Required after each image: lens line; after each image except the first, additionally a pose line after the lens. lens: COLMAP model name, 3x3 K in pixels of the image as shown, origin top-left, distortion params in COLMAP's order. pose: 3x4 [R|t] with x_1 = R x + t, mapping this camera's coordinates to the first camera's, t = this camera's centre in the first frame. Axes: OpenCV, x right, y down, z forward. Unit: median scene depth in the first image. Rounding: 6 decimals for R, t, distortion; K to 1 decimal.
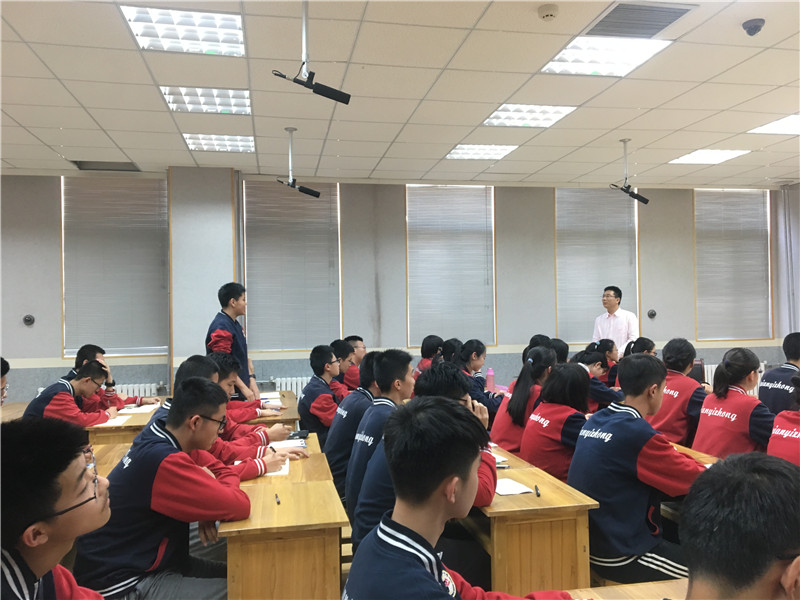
lens RADIAL K [[671.2, 0, 400.0], [0, 671.2, 300.0], [0, 0, 1]] dist [0.101373, -0.144059]
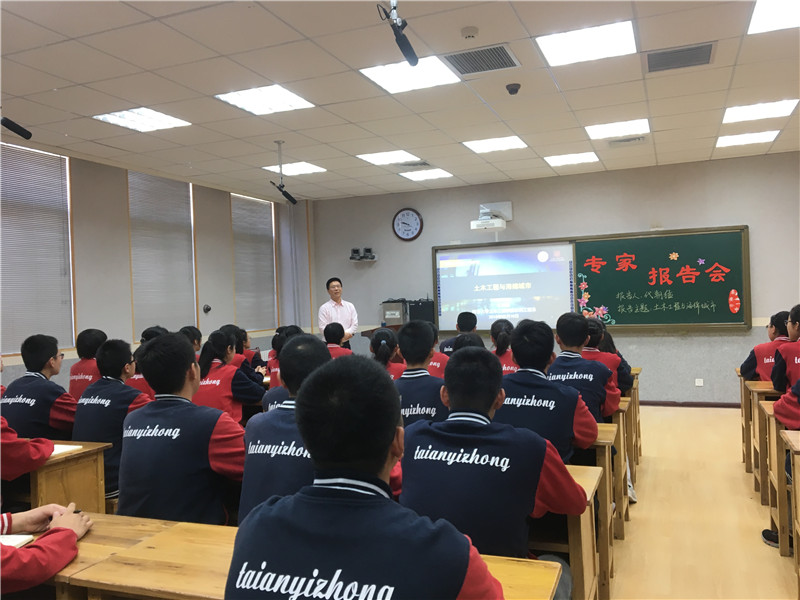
lens RADIAL K [[671.2, 0, 400.0], [0, 671.2, 300.0], [0, 0, 1]] dist [0.101373, -0.144059]
pose [[0.543137, -0.001511, 0.839643, -0.338244], [0.011262, 0.999922, -0.005485, 0.016592], [-0.839568, 0.012436, 0.543111, 0.195311]]
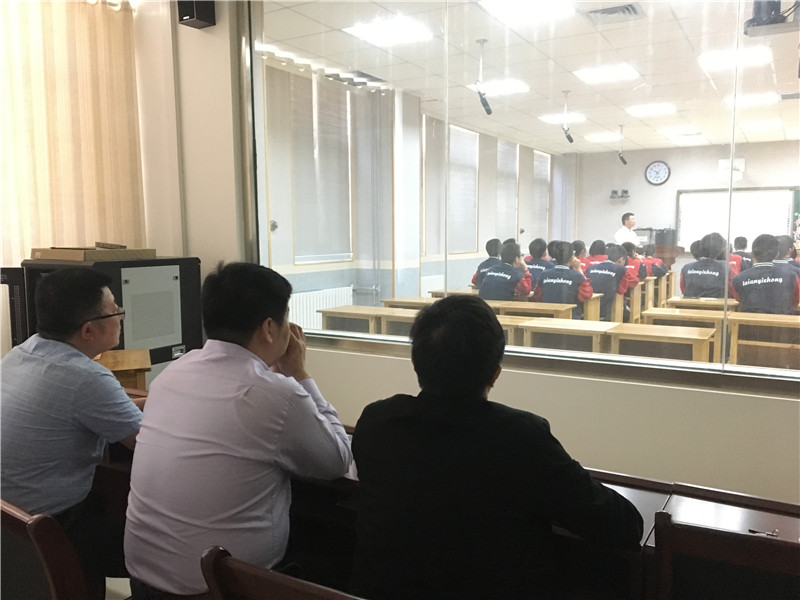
lens RADIAL K [[671.2, 0, 400.0], [0, 671.2, 300.0], [0, 0, 1]] dist [0.101373, -0.144059]
pose [[0.652261, -0.062362, 0.755425, -0.983738], [-0.020848, 0.994757, 0.100120, 0.029933], [-0.757708, -0.081053, 0.647541, 0.210353]]
